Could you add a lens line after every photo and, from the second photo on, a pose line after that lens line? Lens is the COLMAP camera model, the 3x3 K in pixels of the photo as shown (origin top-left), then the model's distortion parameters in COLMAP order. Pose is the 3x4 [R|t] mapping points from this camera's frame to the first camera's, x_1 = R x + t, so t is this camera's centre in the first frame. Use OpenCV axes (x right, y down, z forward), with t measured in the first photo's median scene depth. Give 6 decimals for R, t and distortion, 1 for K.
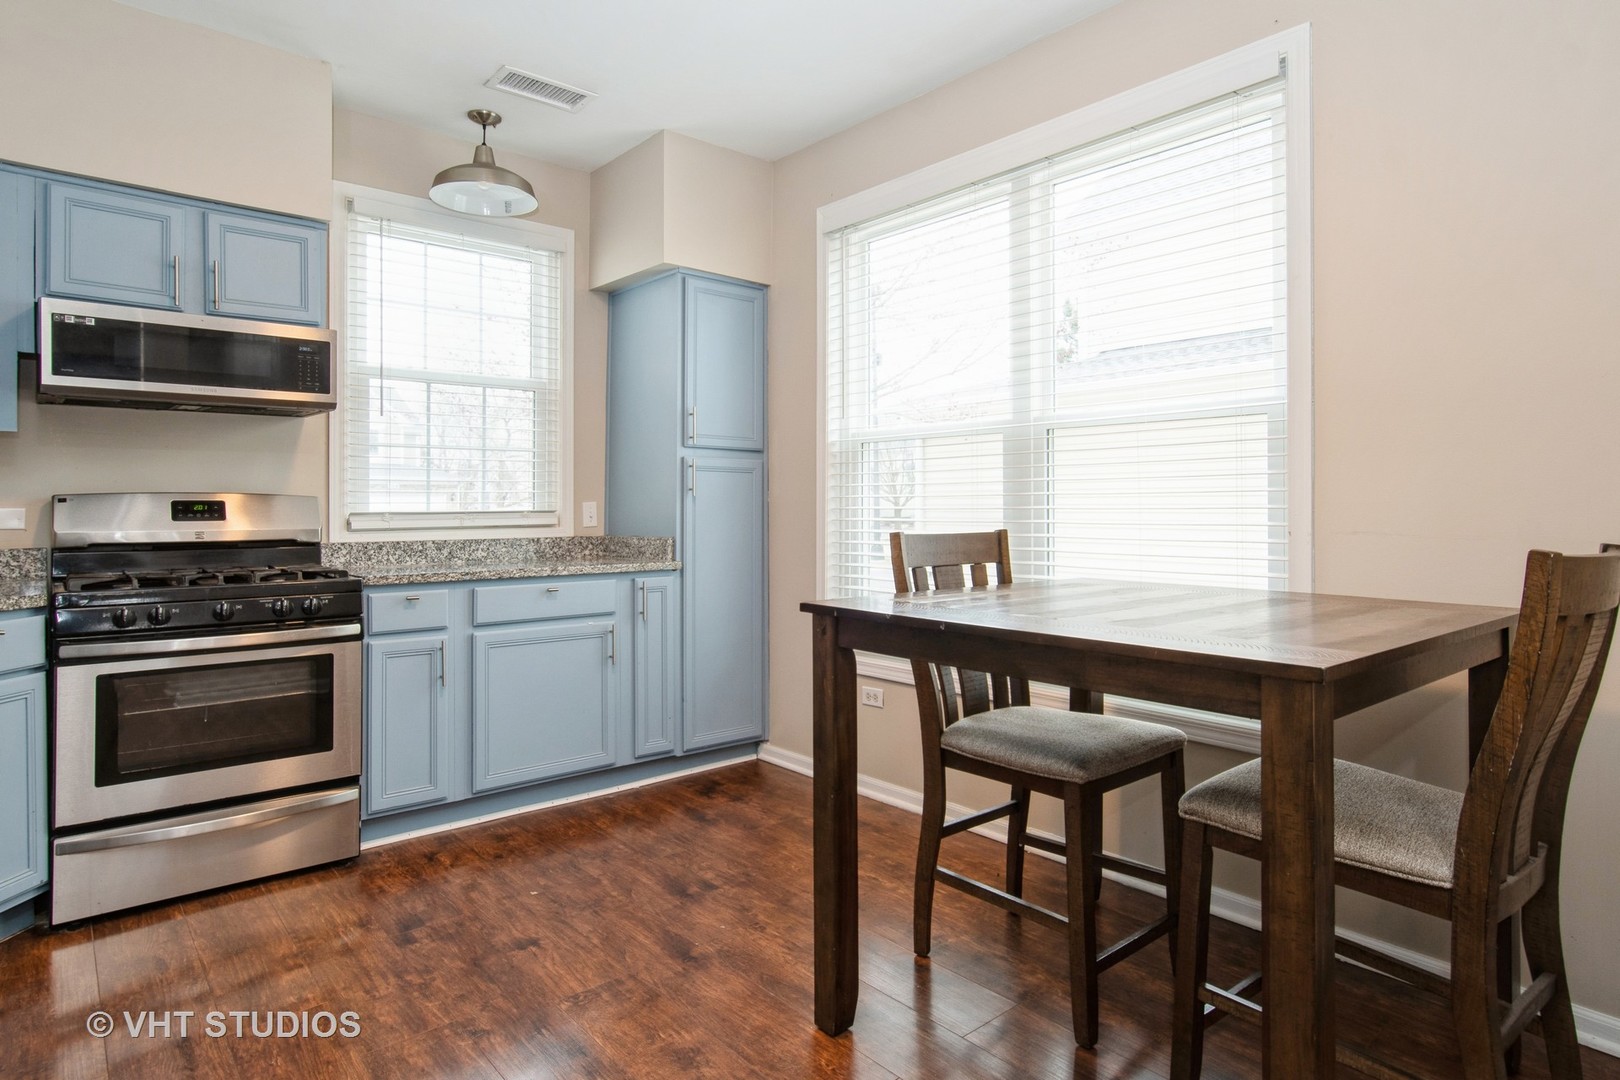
lens RADIAL K [[902.0, 0, 811.8], [0, 902.0, 494.9], [0, 0, 1]] dist [0.018704, 0.000707]
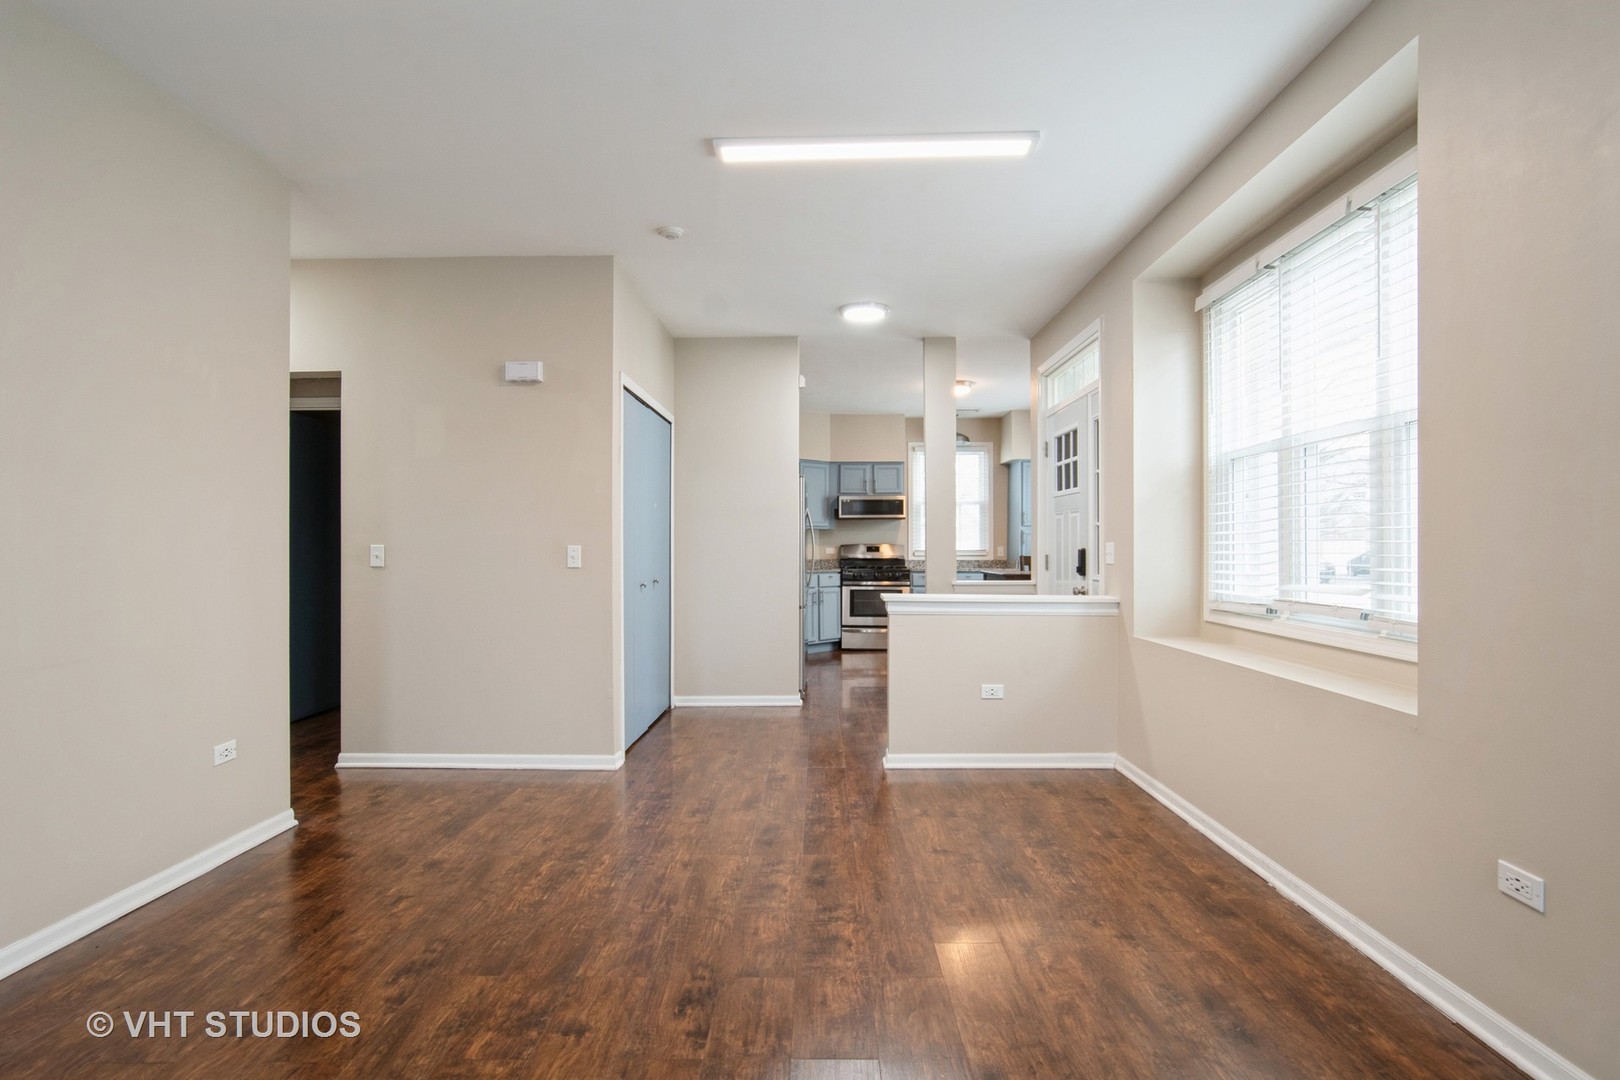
lens RADIAL K [[864.2, 0, 805.4], [0, 864.2, 533.6], [0, 0, 1]] dist [-0.023660, 0.021224]
pose [[0.746114, -0.000795, -0.665817, 1.247301], [0.004028, 0.999986, 0.003319, -0.050538], [0.665806, -0.005158, 0.746107, -1.530217]]
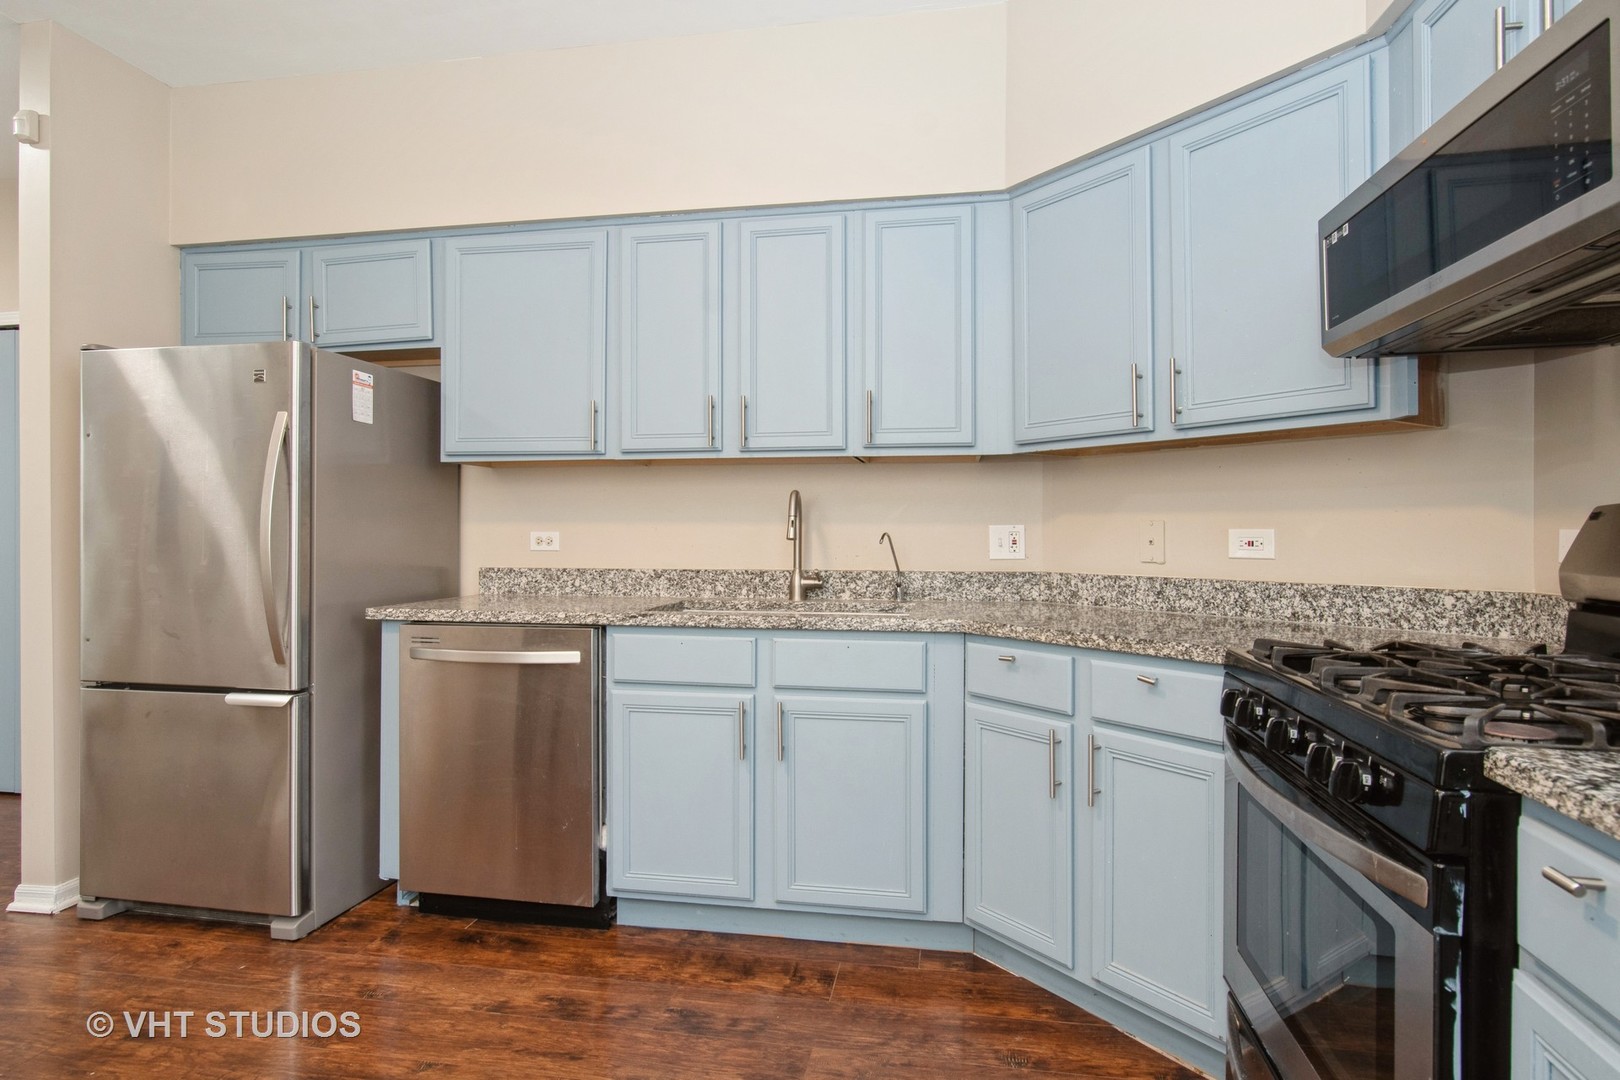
lens RADIAL K [[880.0, 0, 801.0], [0, 880.0, 530.2], [0, 0, 1]] dist [-0.004061, 0.003095]
pose [[-0.775736, 0.004613, -0.631041, -0.104323], [0.010568, 0.999928, -0.005681, 0.011589], [0.630970, -0.011076, -0.775729, 0.988360]]
